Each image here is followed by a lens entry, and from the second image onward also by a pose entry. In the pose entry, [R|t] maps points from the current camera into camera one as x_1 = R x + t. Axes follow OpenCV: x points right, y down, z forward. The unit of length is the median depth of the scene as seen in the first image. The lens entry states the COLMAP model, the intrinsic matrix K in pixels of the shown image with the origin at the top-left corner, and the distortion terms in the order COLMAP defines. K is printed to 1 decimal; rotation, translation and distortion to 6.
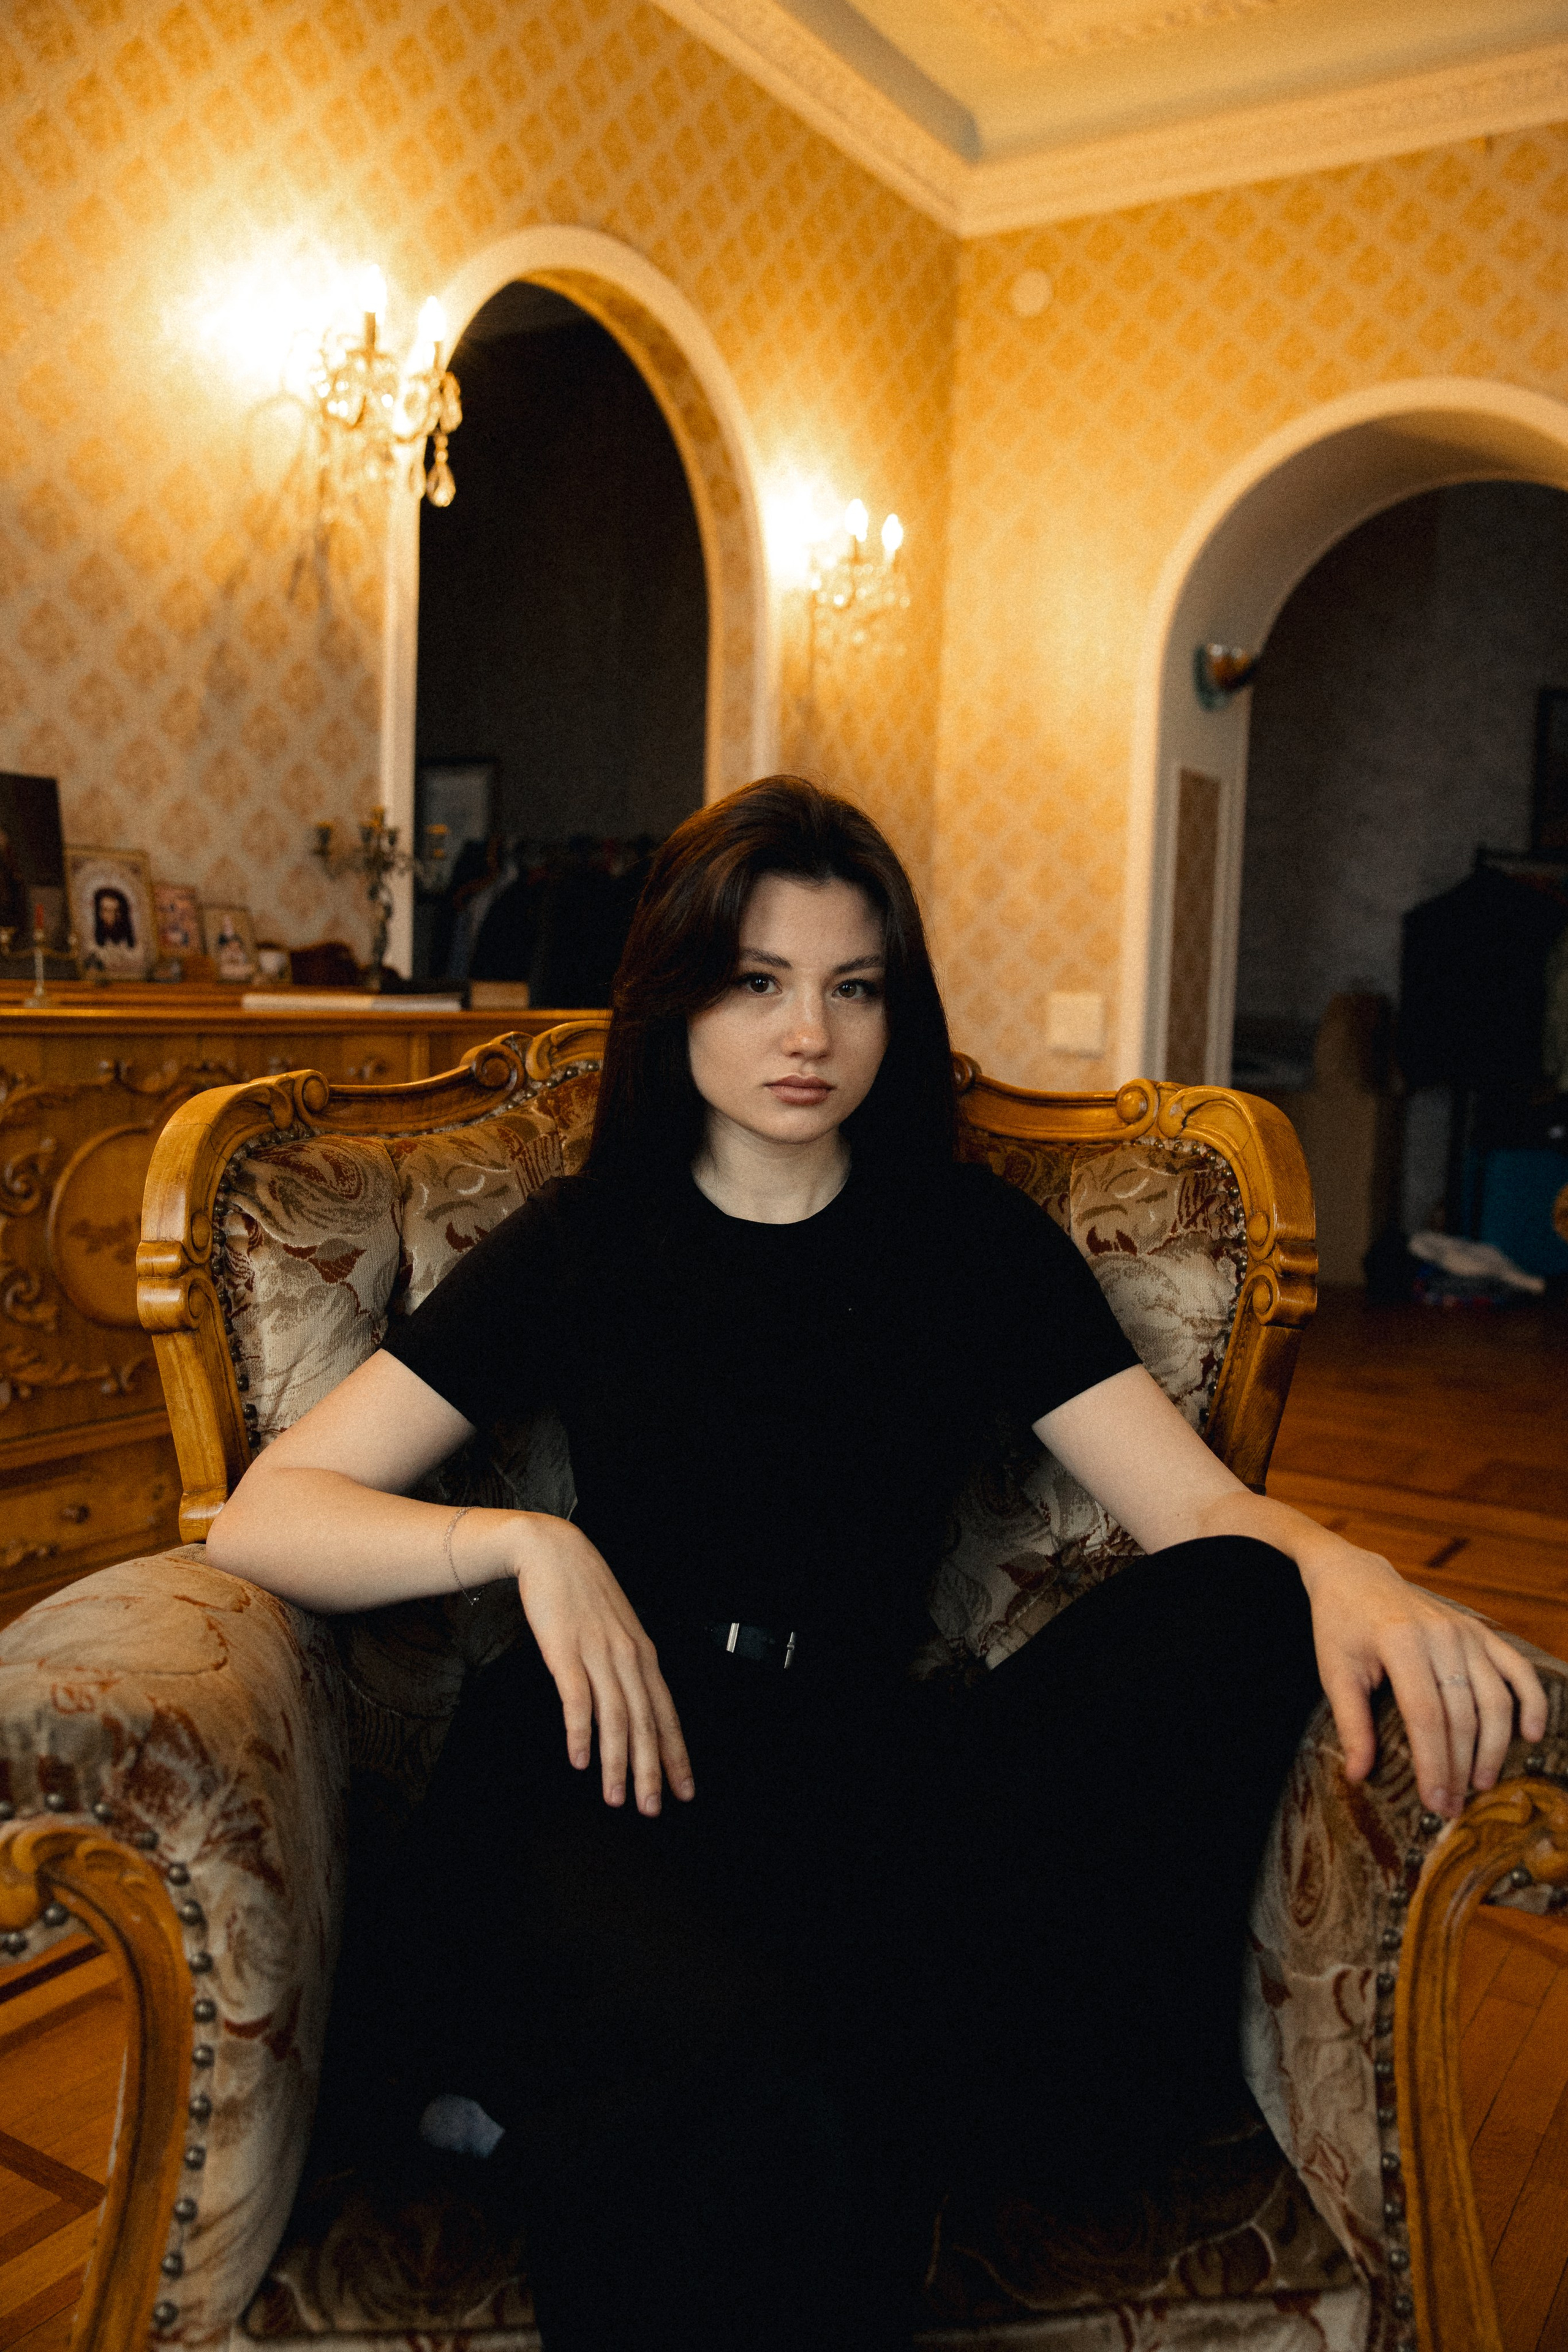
lens RADIAL K [[1968.7, 0, 784.0], [0, 1968.7, 1176.0], [0, 0, 1]] dist [-0.003075, 0.004102]
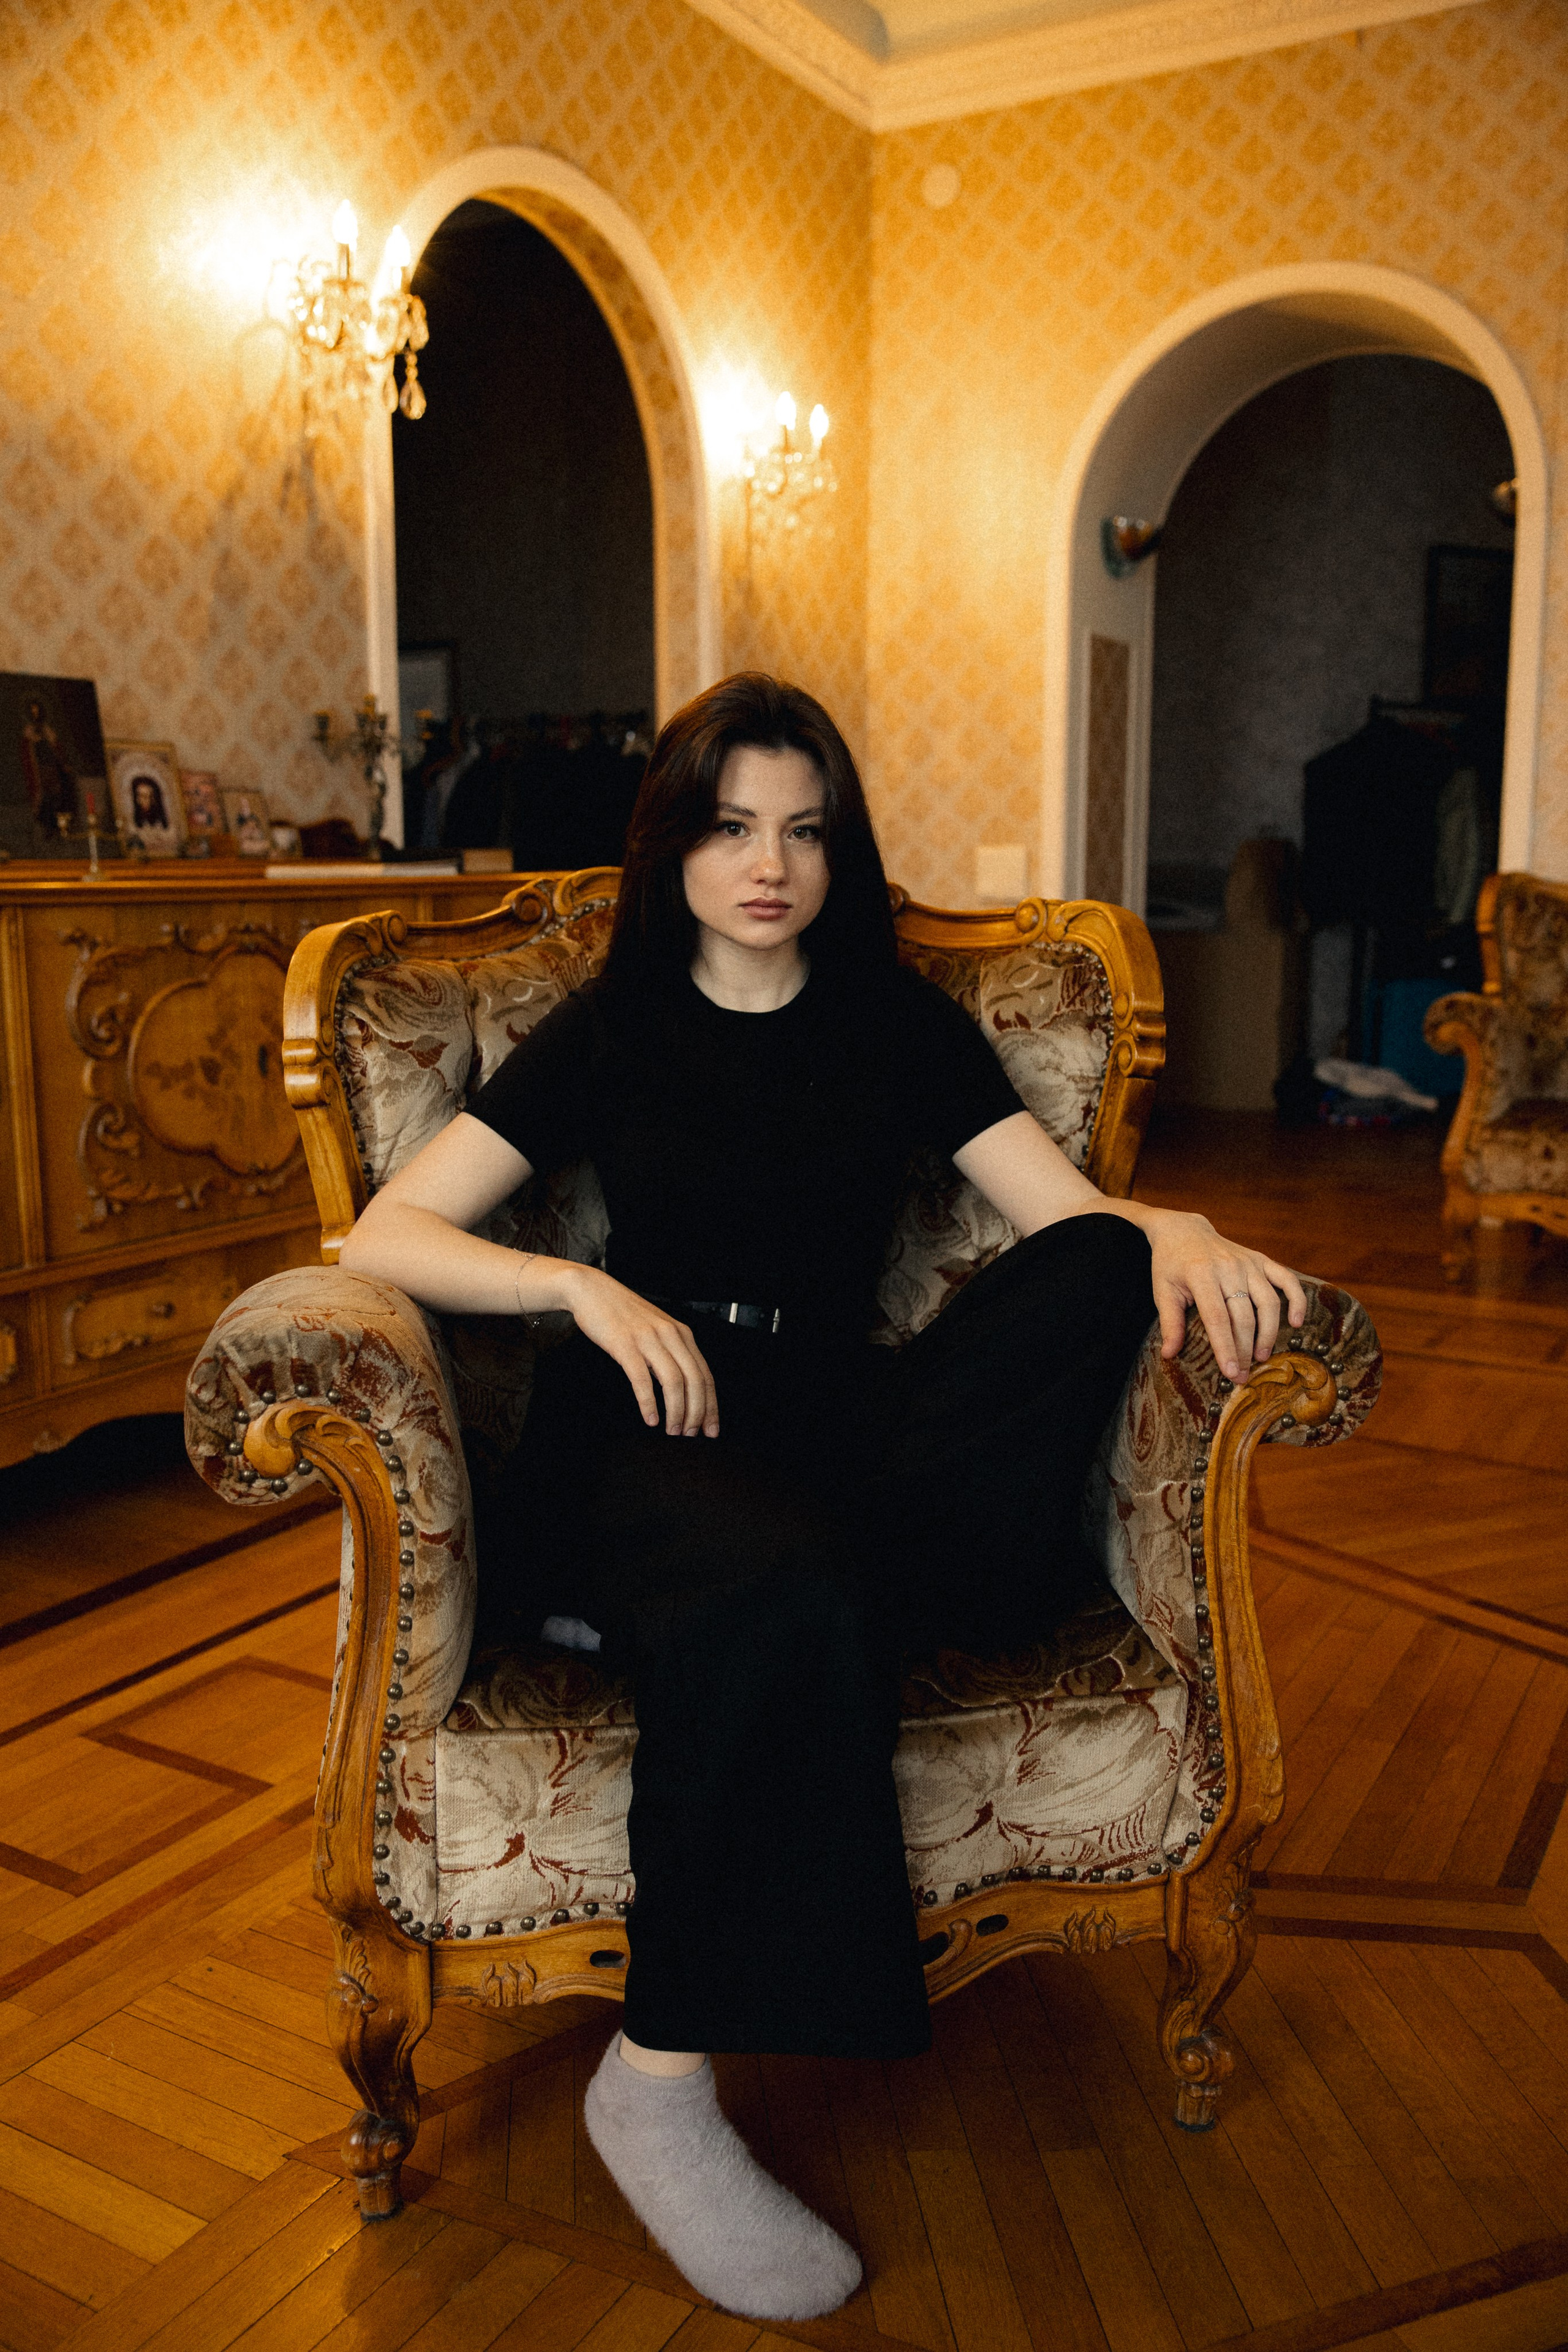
lens RADIAL K [[1921.3, 0, 784.0], [0, 1921.3, 1176.0], [0, 0, 1]] dist [-0.008401, -0.000359]
pose [[0.998991, -0.037253, 0.025095, -0.012105], [0.035410, 0.996899, 0.070271, 0.022959], [-0.027635, -0.069311, 0.997212, -0.157822]]
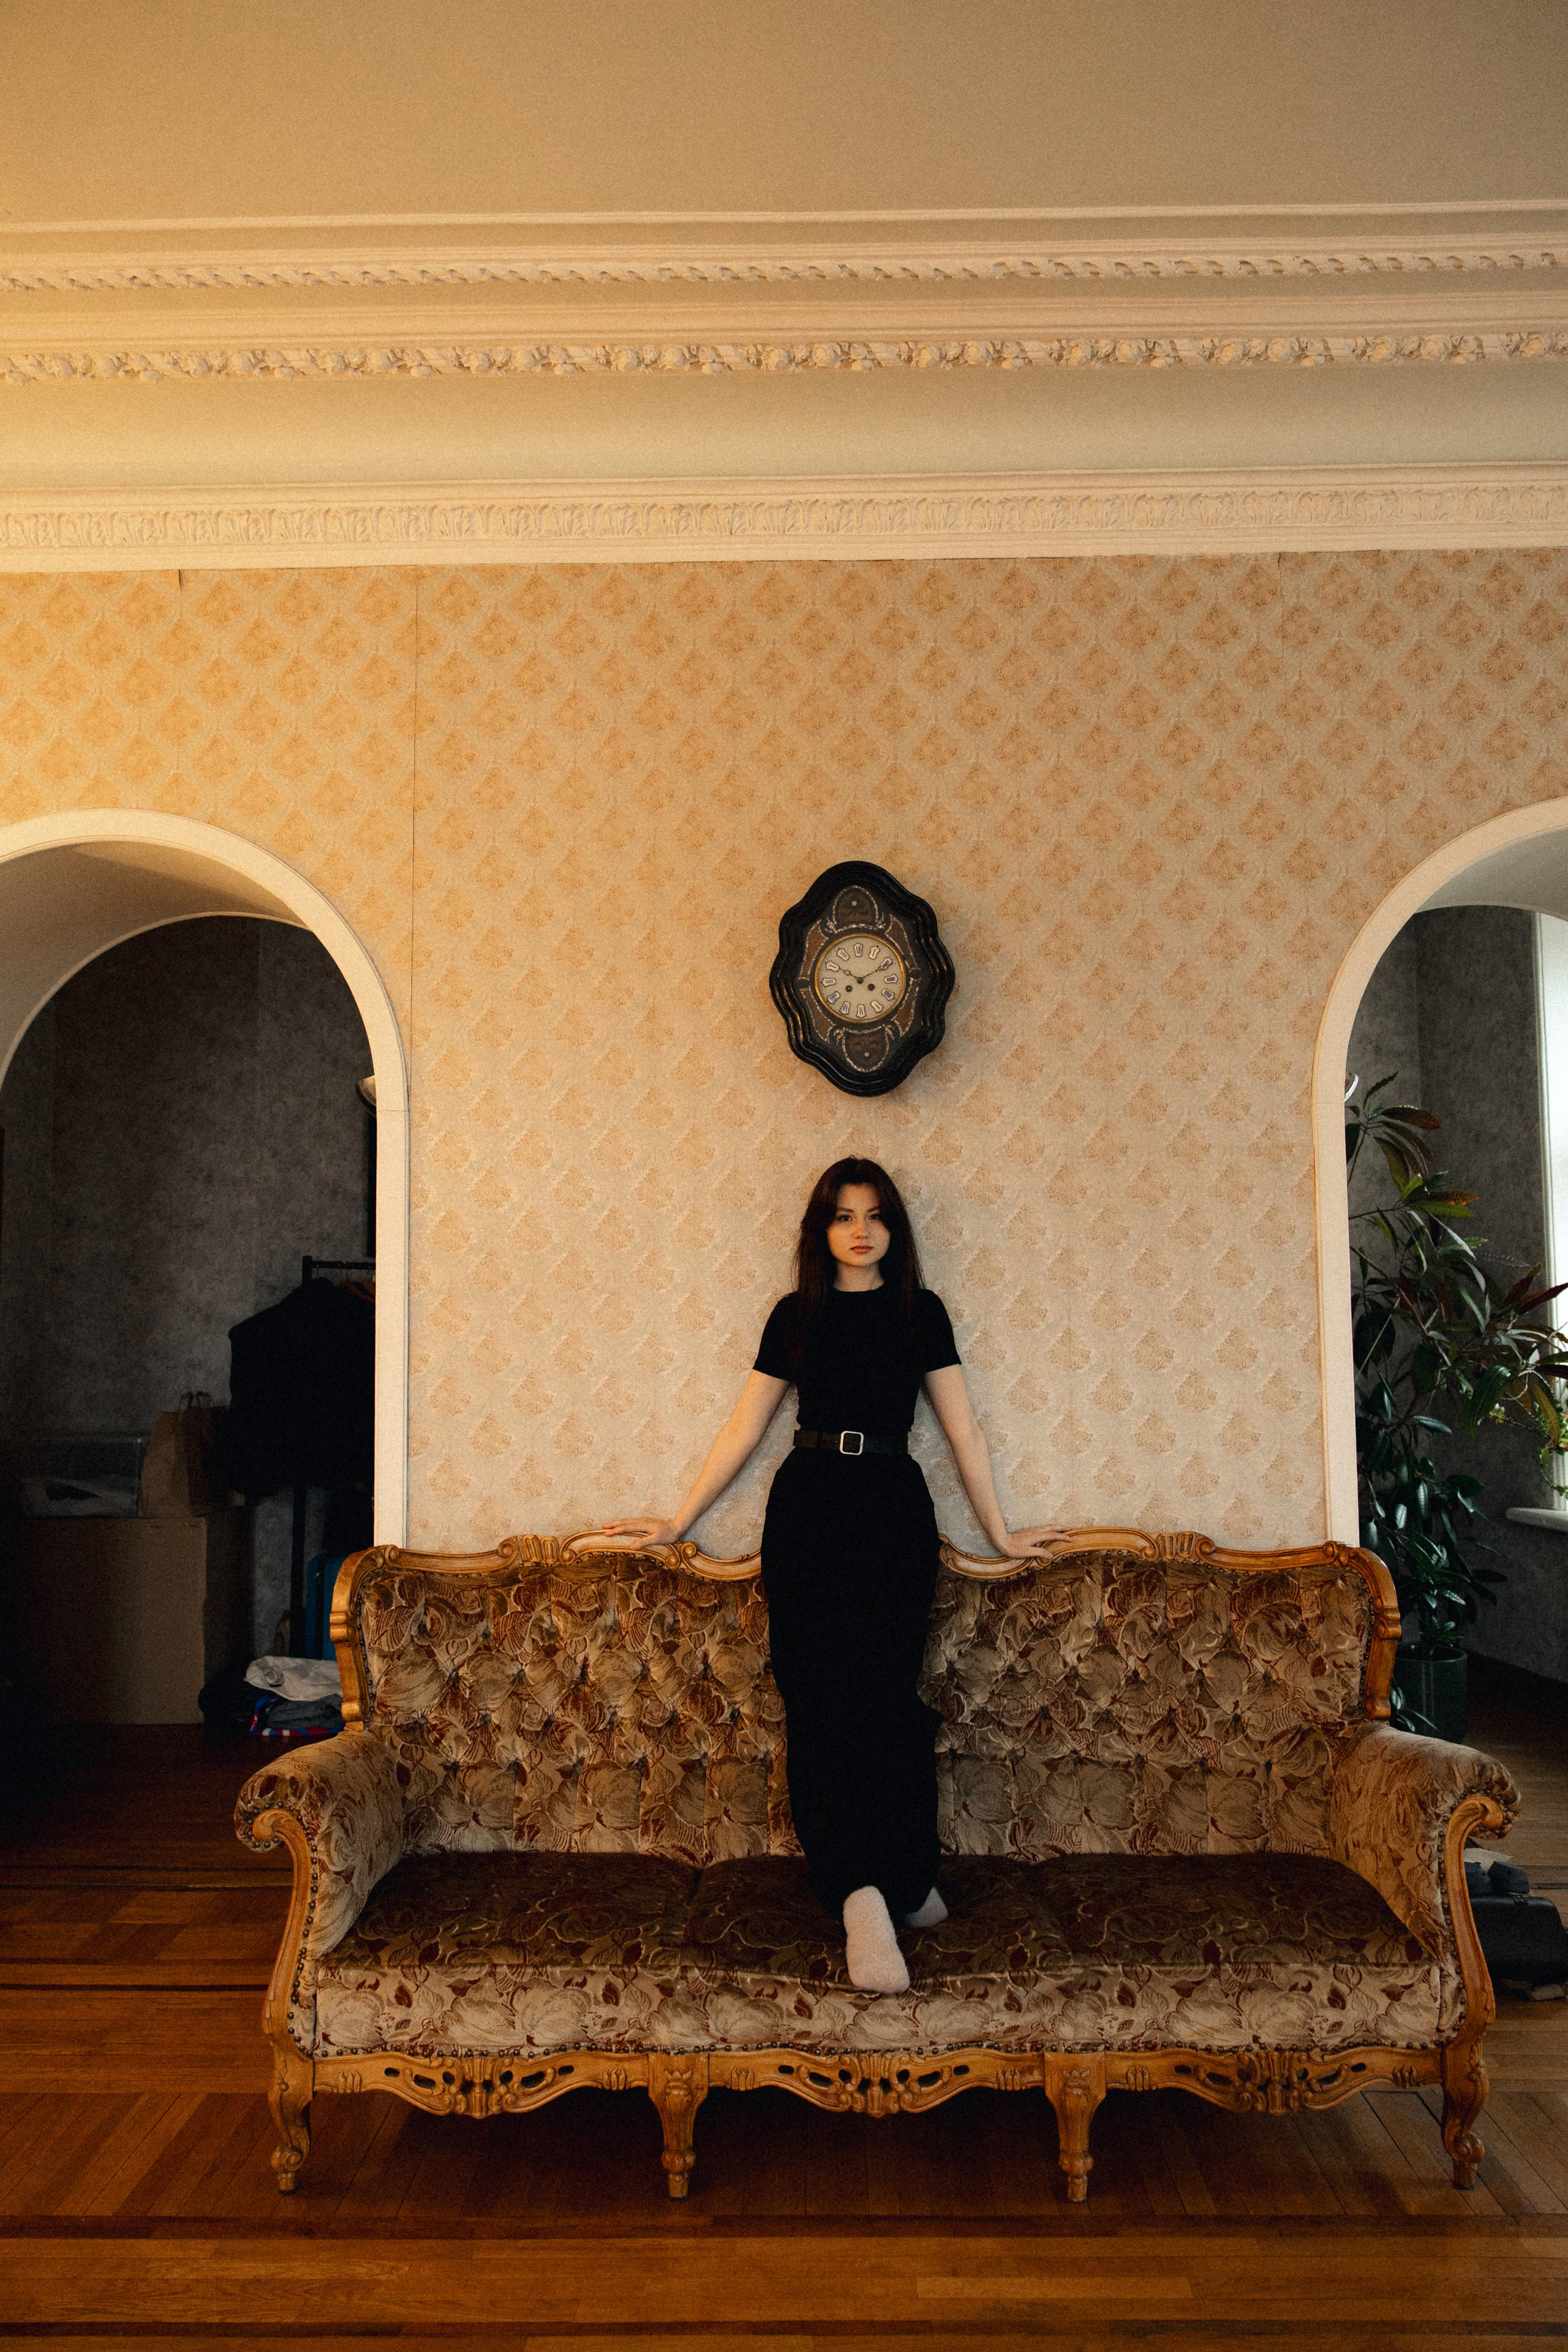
lens RADIAL K [[1628.1, 0, 784.0], [0, 1628.1, 1176.0], [0, 0, 1]] dist [-0.000218, 0.000074]
pose [[0.860194, -0.000133, 0.509968, 0.411643], [0.080840, 0.987391, -0.136101, -0.222727], [-0.503519, 0.158299, 0.849358, 0.468795]]
